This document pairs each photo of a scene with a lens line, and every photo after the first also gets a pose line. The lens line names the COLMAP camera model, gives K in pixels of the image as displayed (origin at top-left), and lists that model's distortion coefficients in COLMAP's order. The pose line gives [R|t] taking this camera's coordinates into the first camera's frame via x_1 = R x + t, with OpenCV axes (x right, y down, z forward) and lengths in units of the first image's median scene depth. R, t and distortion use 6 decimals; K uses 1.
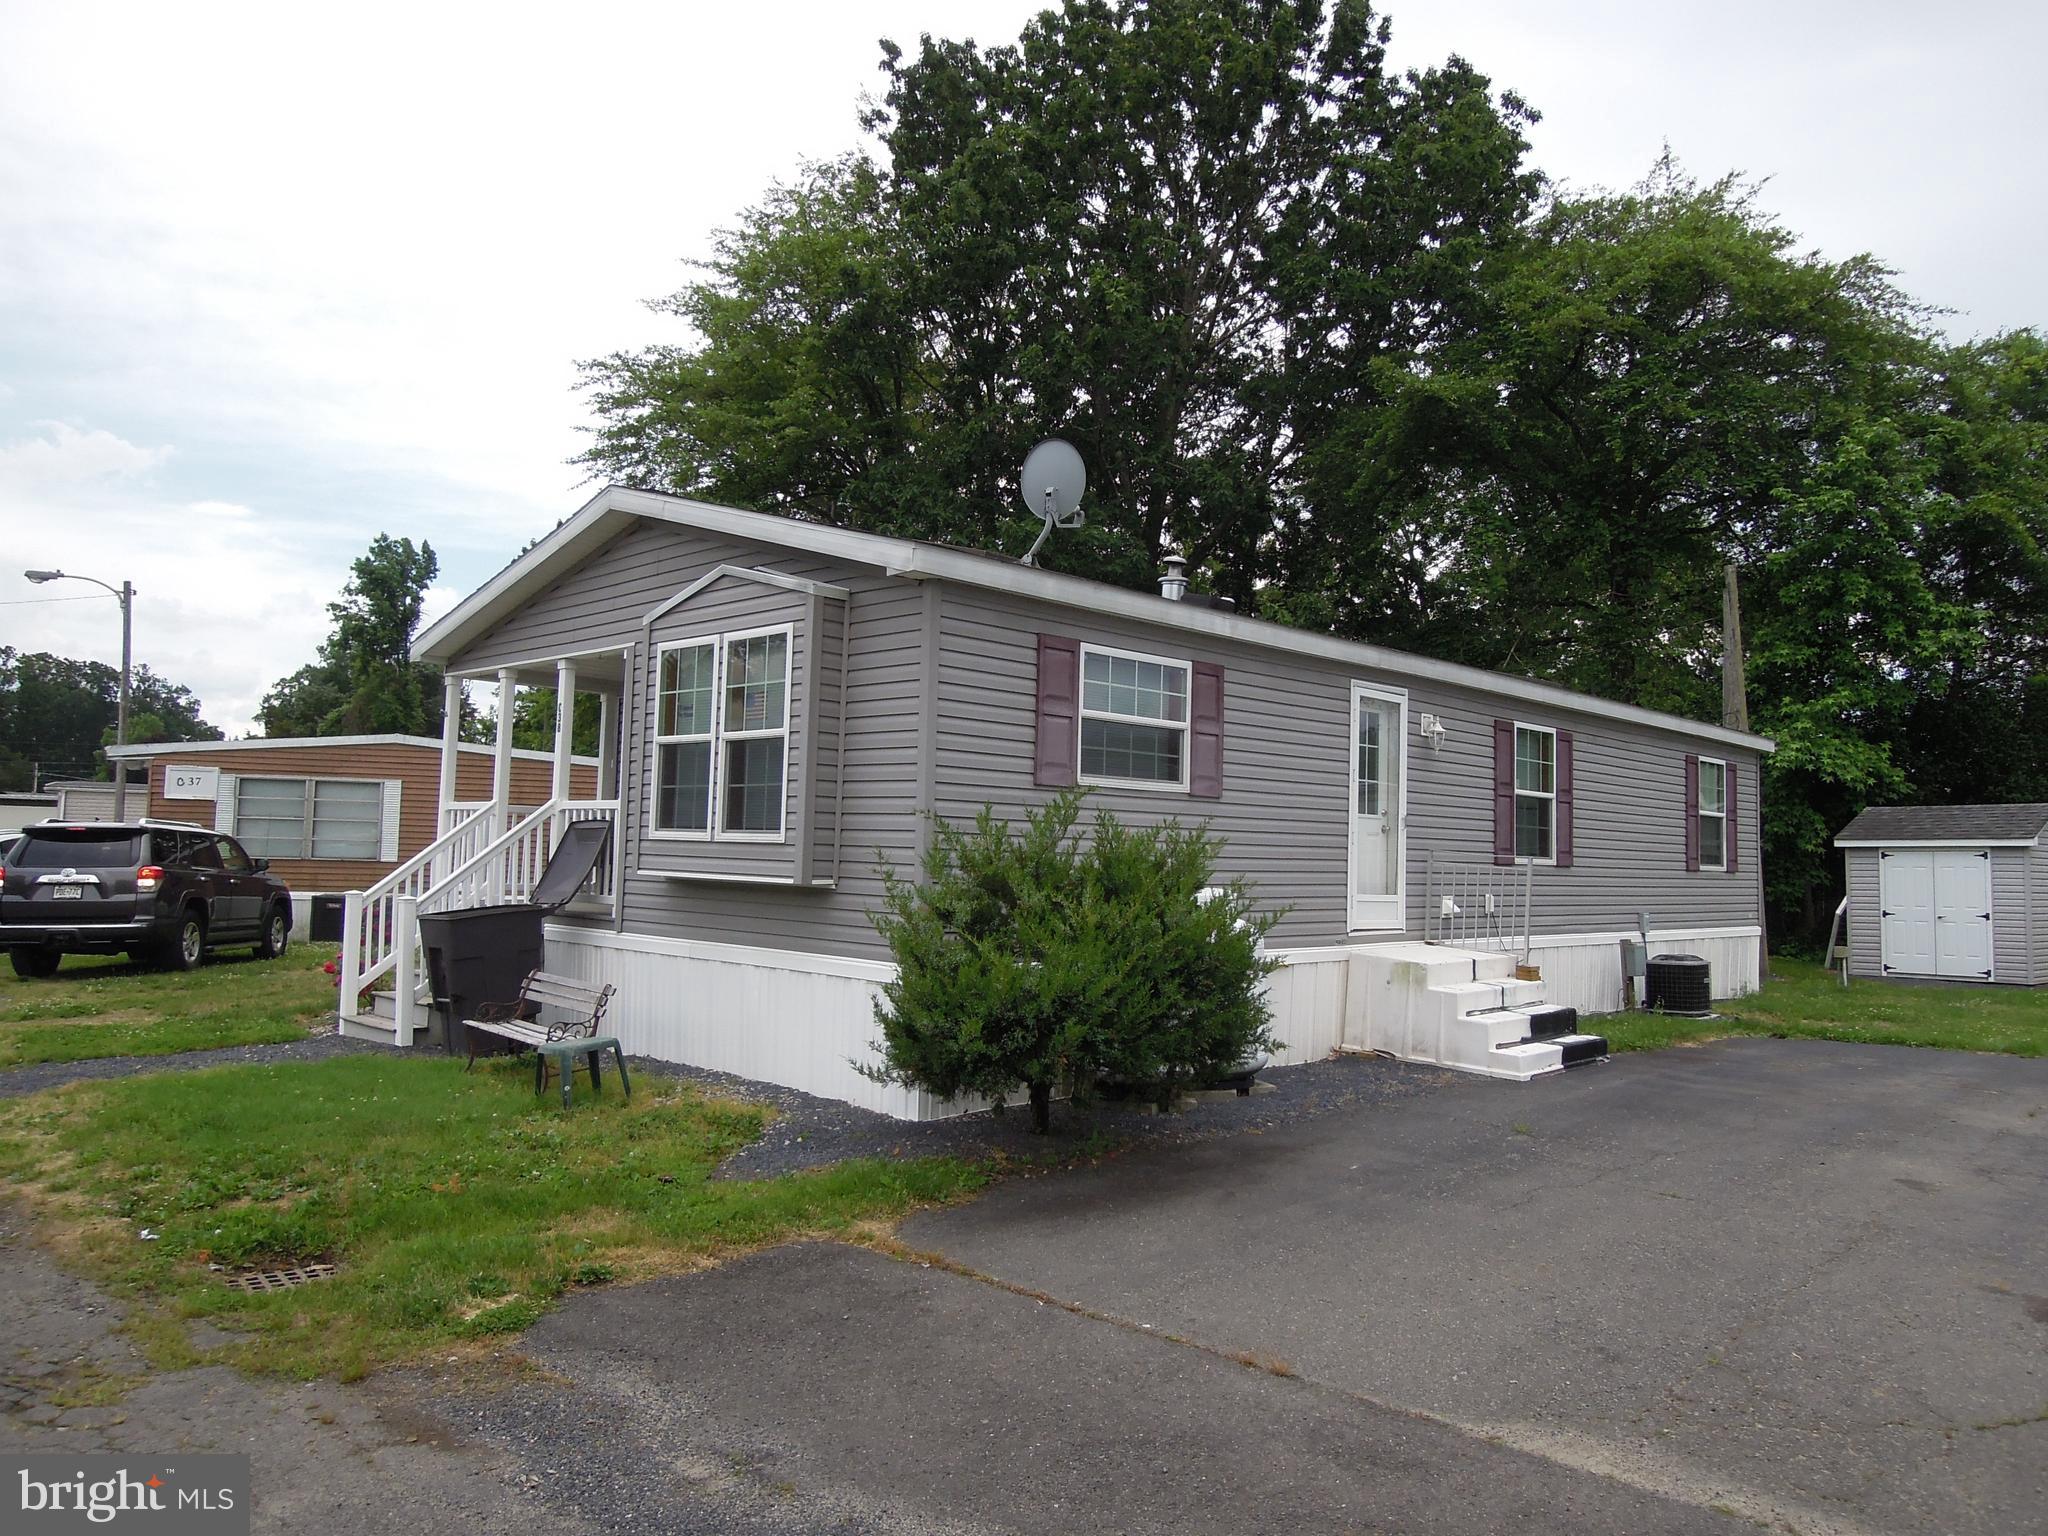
lens RADIAL K [[1457.0, 0, 1024.0], [0, 1457.0, 768.0], [0, 0, 1]] dist [-0.021433, -0.006944]
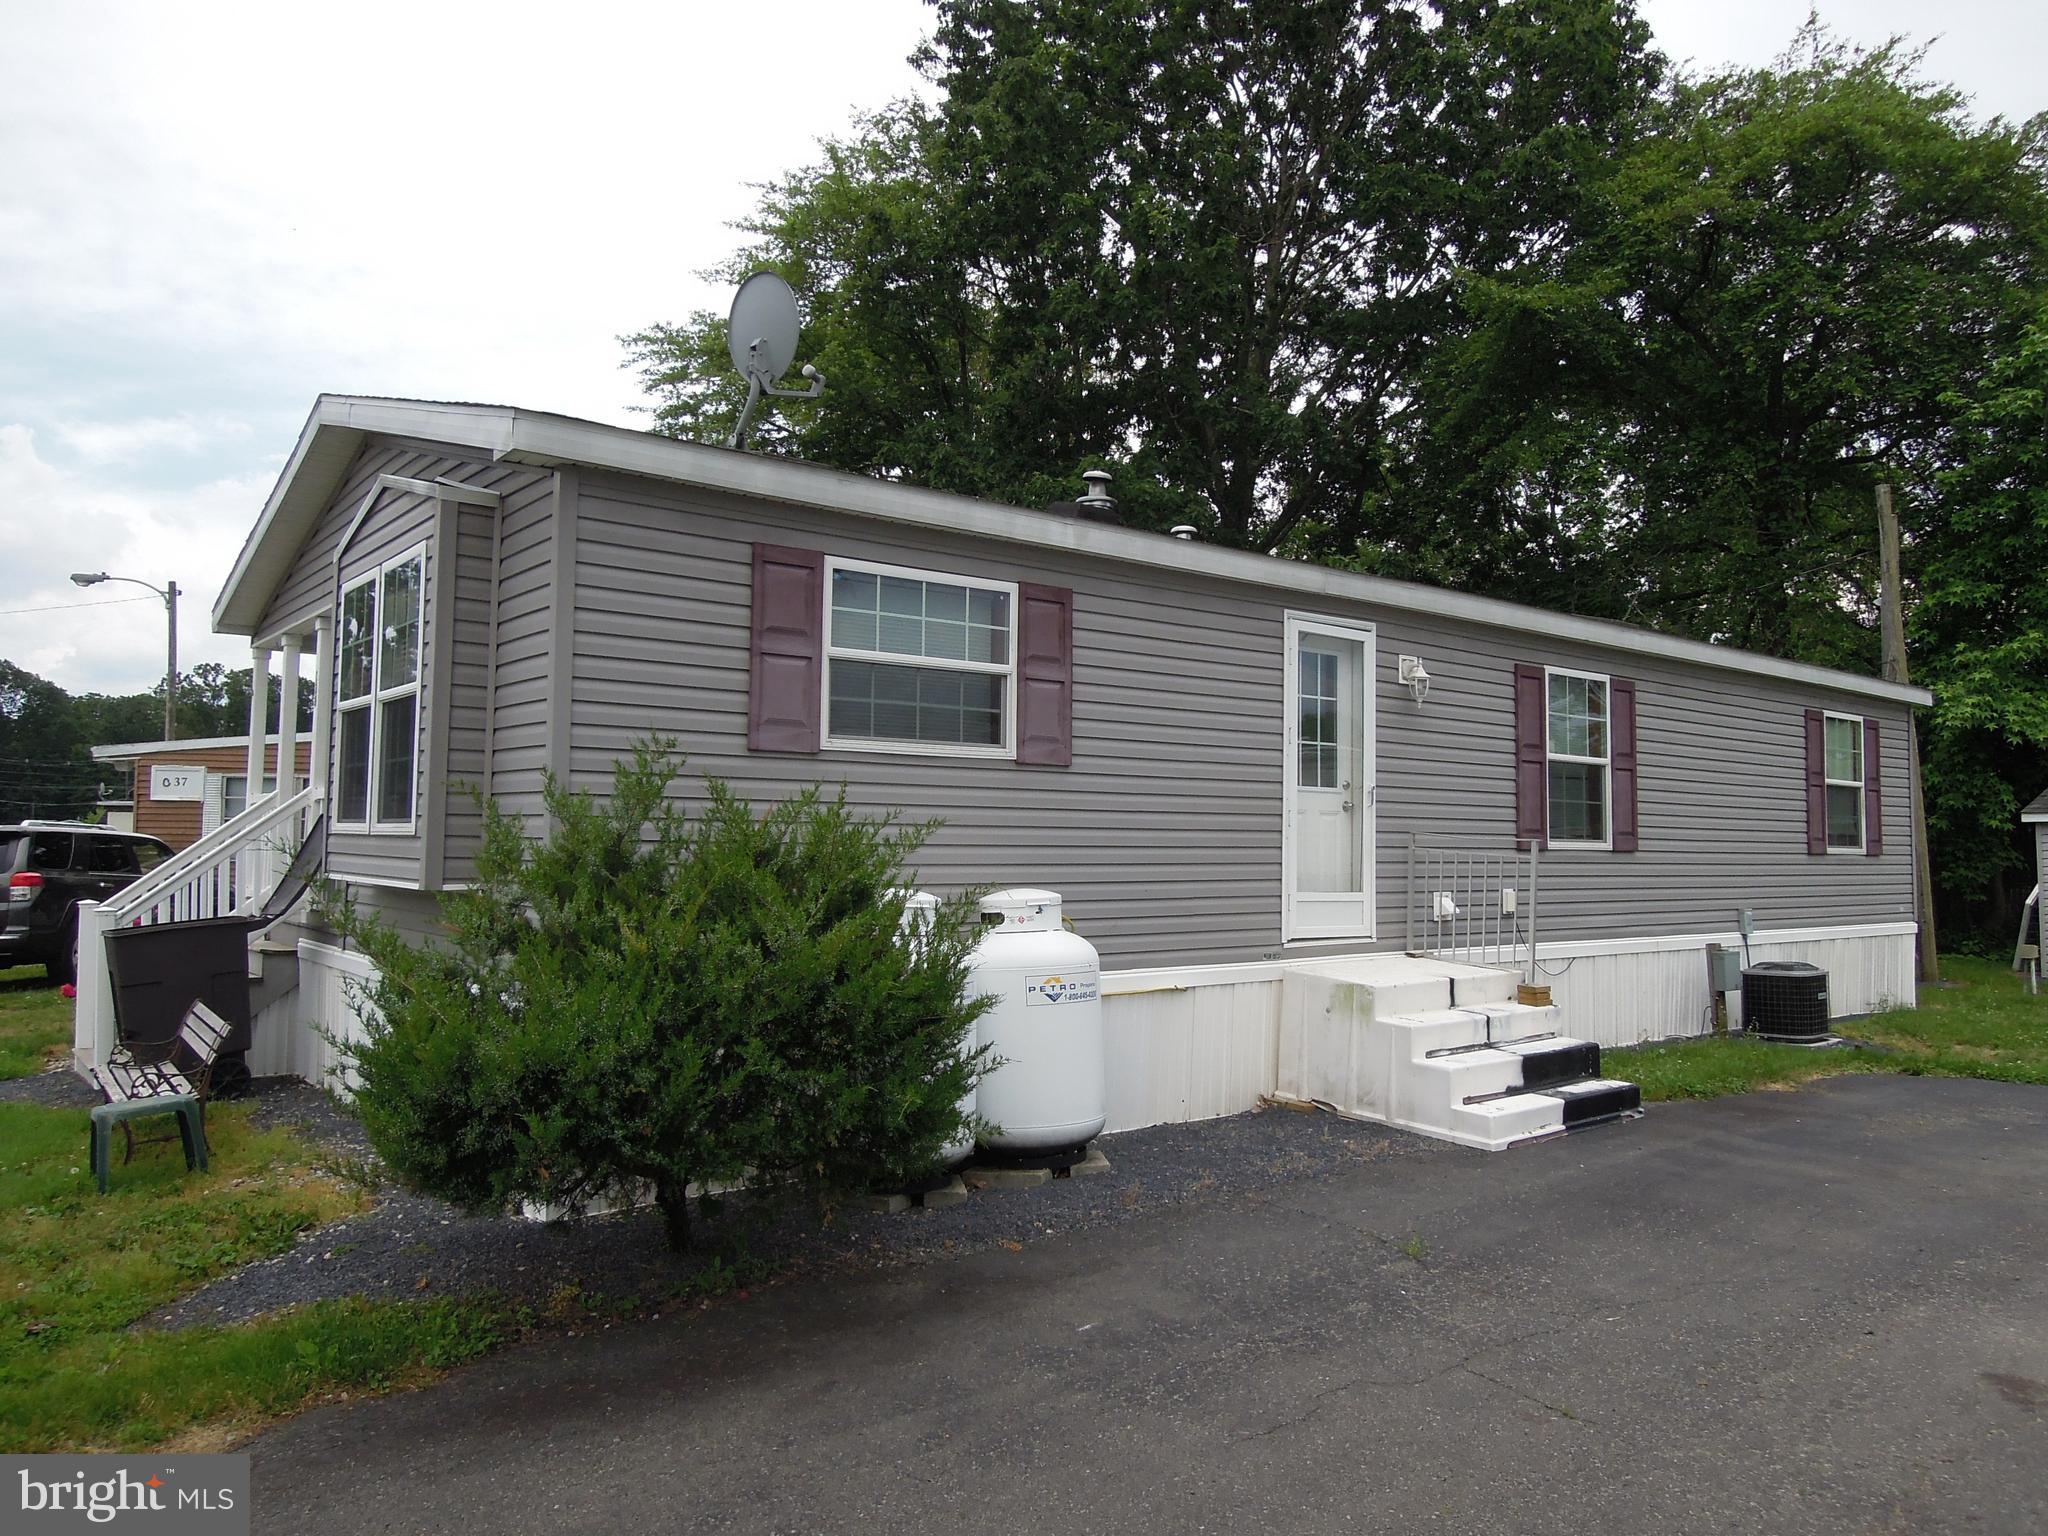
lens RADIAL K [[1457.0, 0, 1024.0], [0, 1457.0, 768.0], [0, 0, 1]] dist [-0.021433, -0.006944]
pose [[0.992759, -0.020639, -0.118335, 0.139441], [0.021267, 0.999766, 0.004048, 0.012372], [0.118224, -0.006536, 0.992965, 0.179541]]
